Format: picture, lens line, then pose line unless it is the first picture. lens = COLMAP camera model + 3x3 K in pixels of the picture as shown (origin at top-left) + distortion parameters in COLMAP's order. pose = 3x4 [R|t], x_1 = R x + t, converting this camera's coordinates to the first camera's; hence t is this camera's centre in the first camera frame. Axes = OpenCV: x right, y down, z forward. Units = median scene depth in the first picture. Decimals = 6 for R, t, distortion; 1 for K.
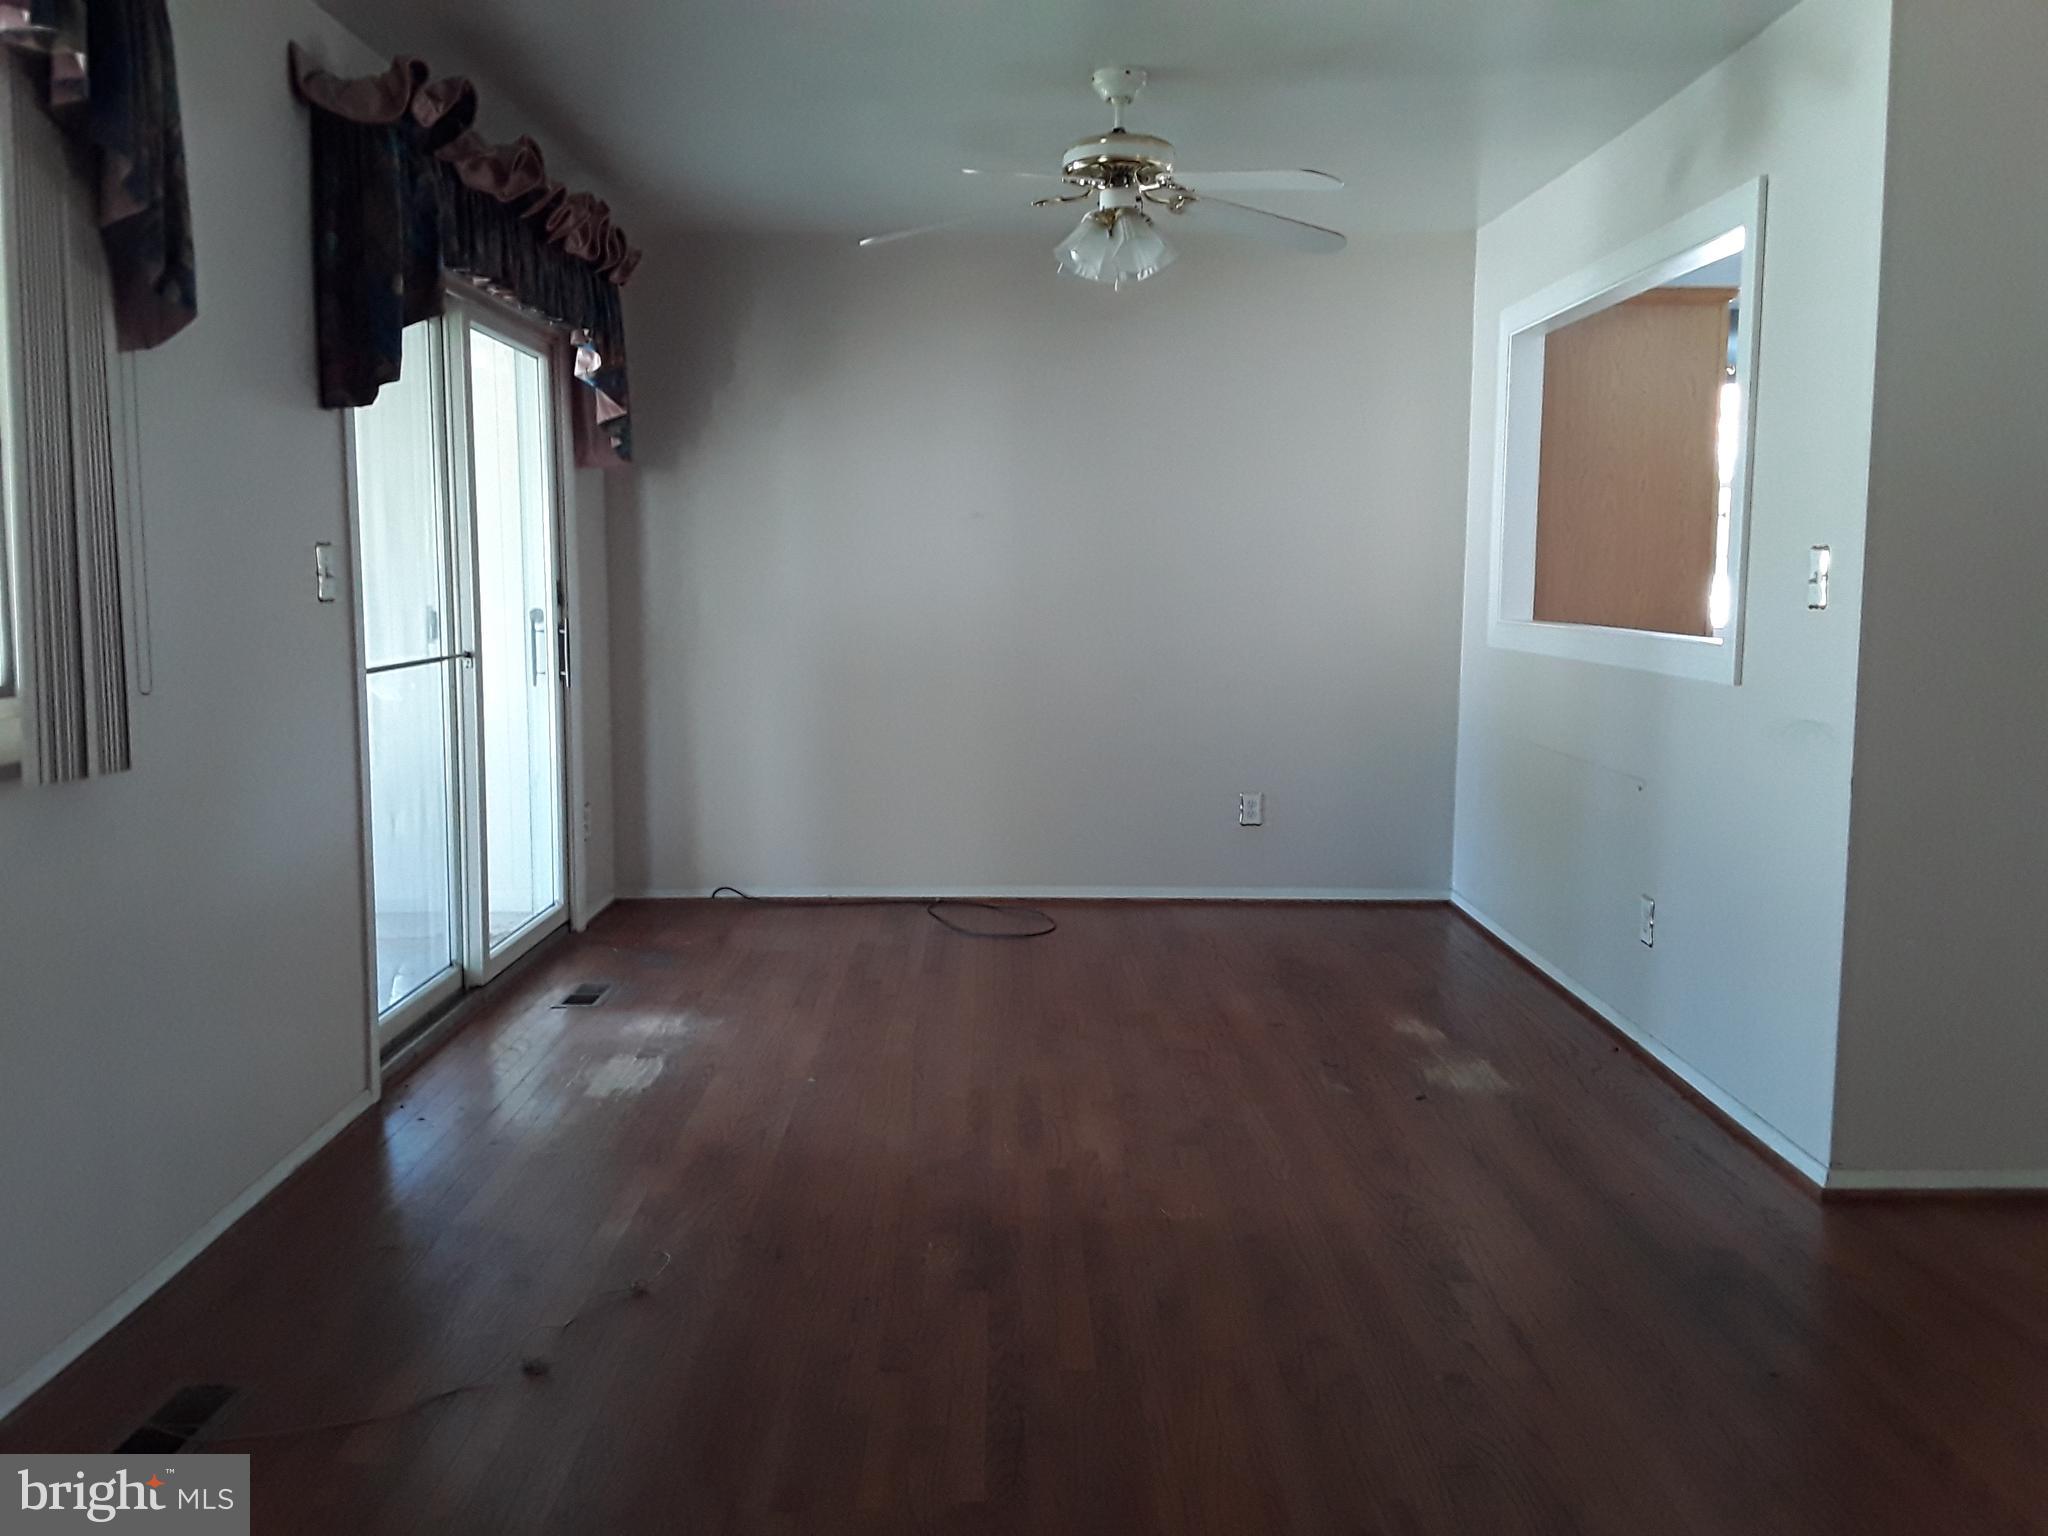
lens RADIAL K [[1636.4, 0, 1002.3], [0, 1636.4, 757.2], [0, 0, 1]] dist [0.126527, -0.217455]
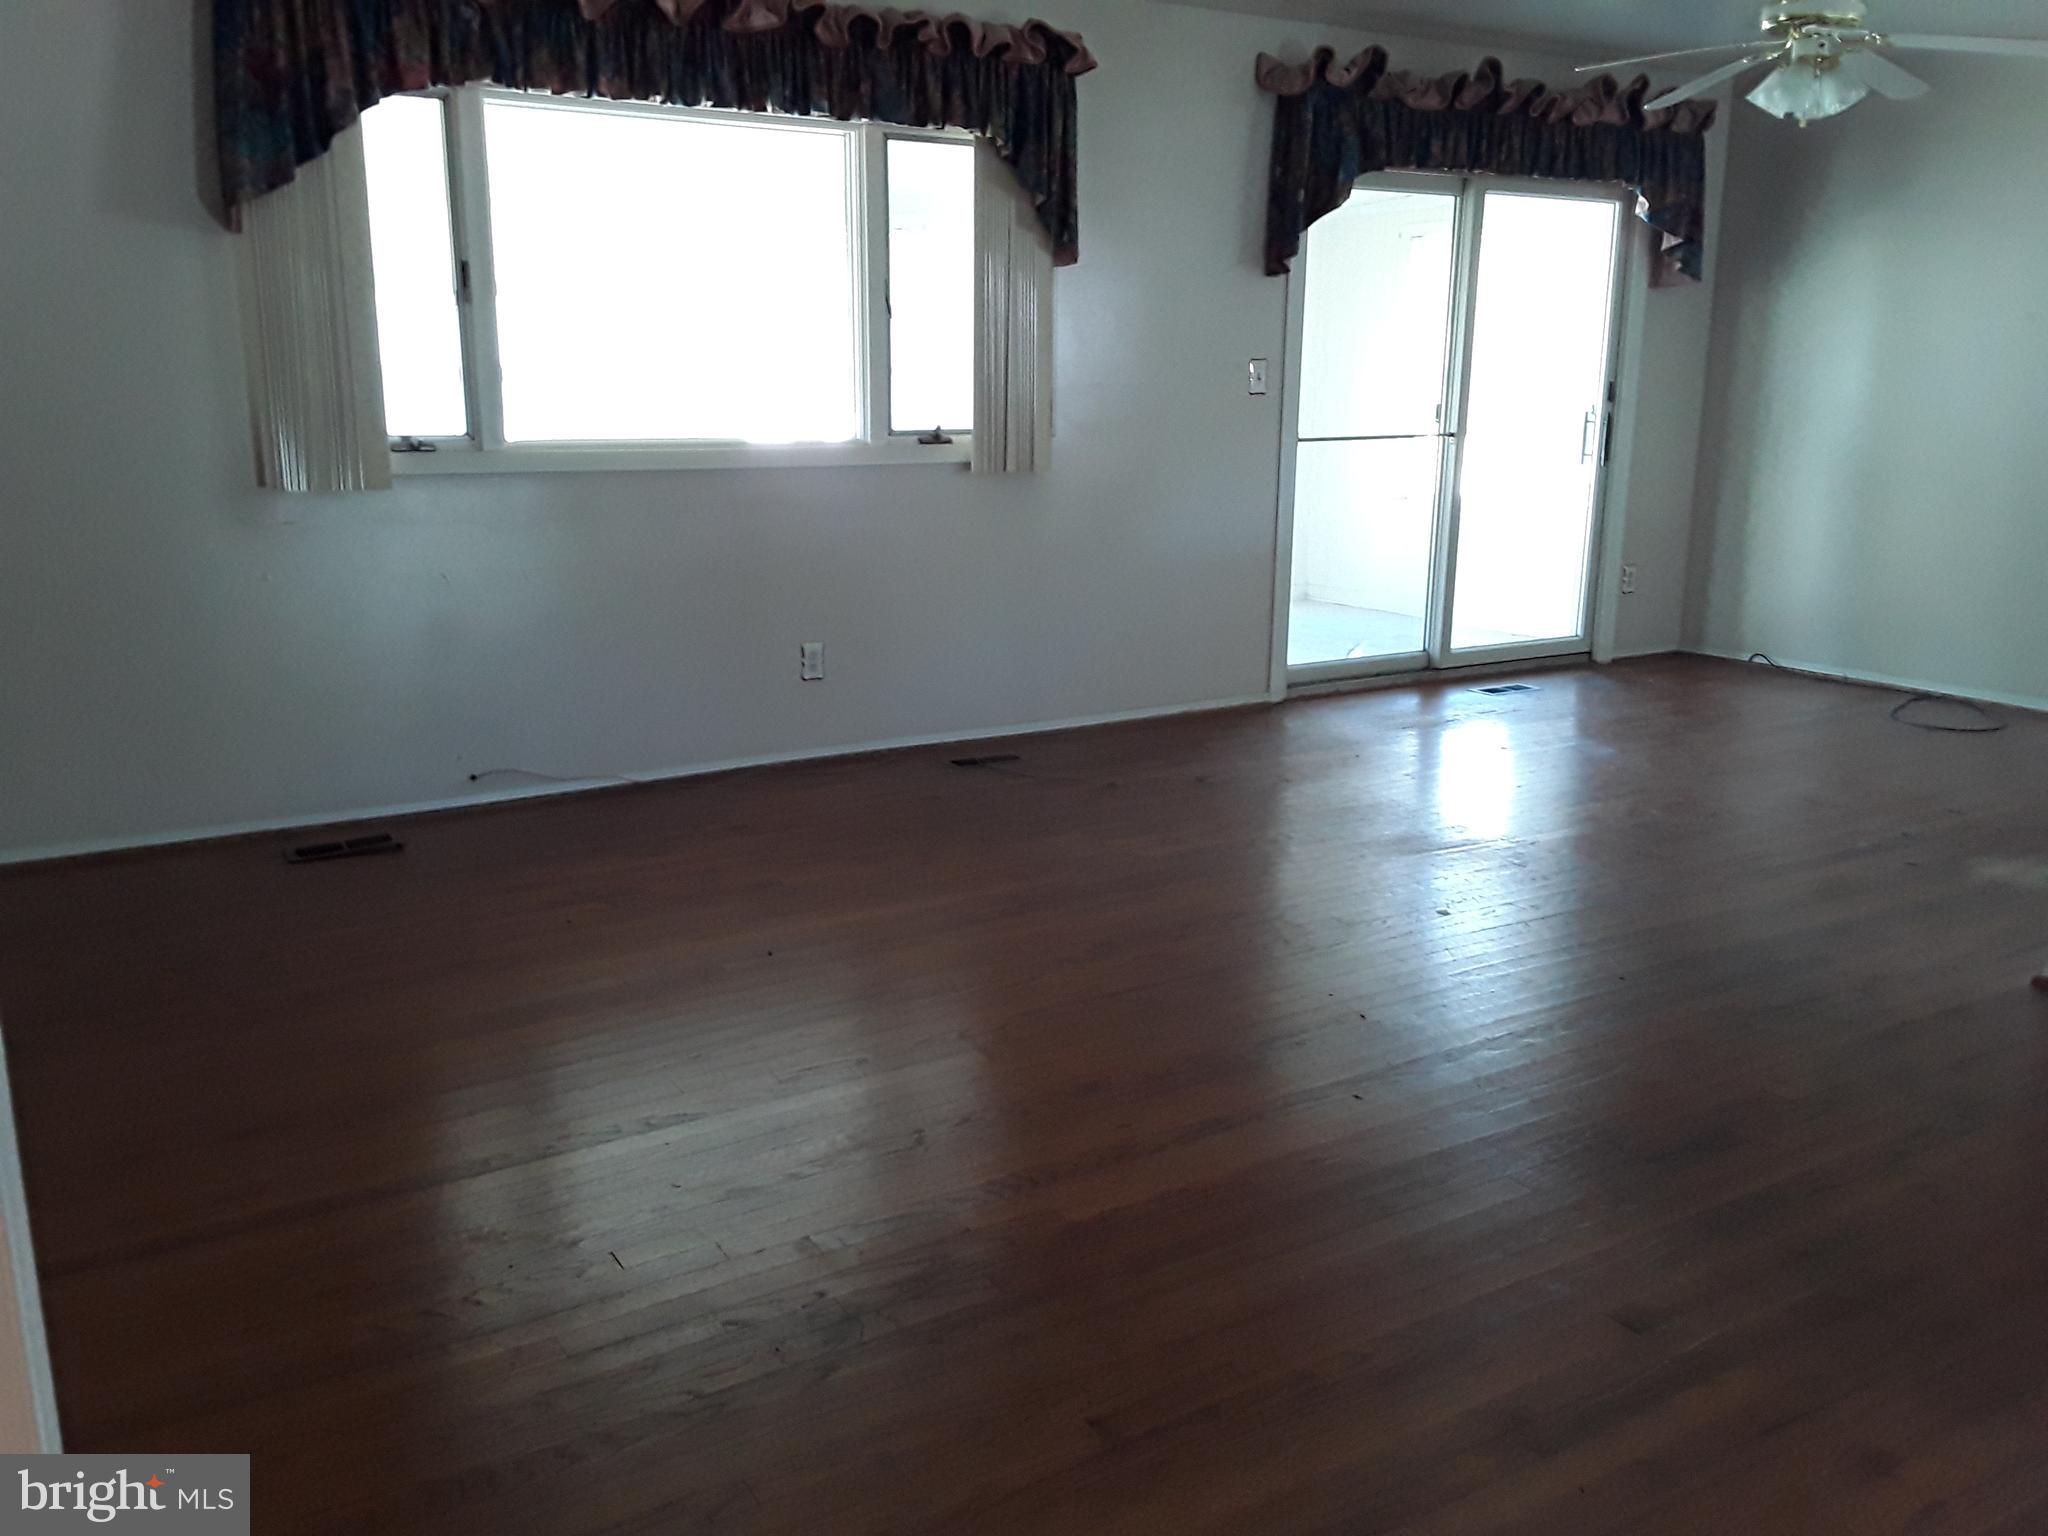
lens RADIAL K [[1636.4, 0, 1002.3], [0, 1636.4, 757.2], [0, 0, 1]] dist [0.126527, -0.217455]
pose [[0.506498, 0.195096, -0.839879, 0.639580], [-0.100124, 0.980784, 0.167446, 0.009412], [0.856408, -0.000718, 0.516299, -0.062340]]
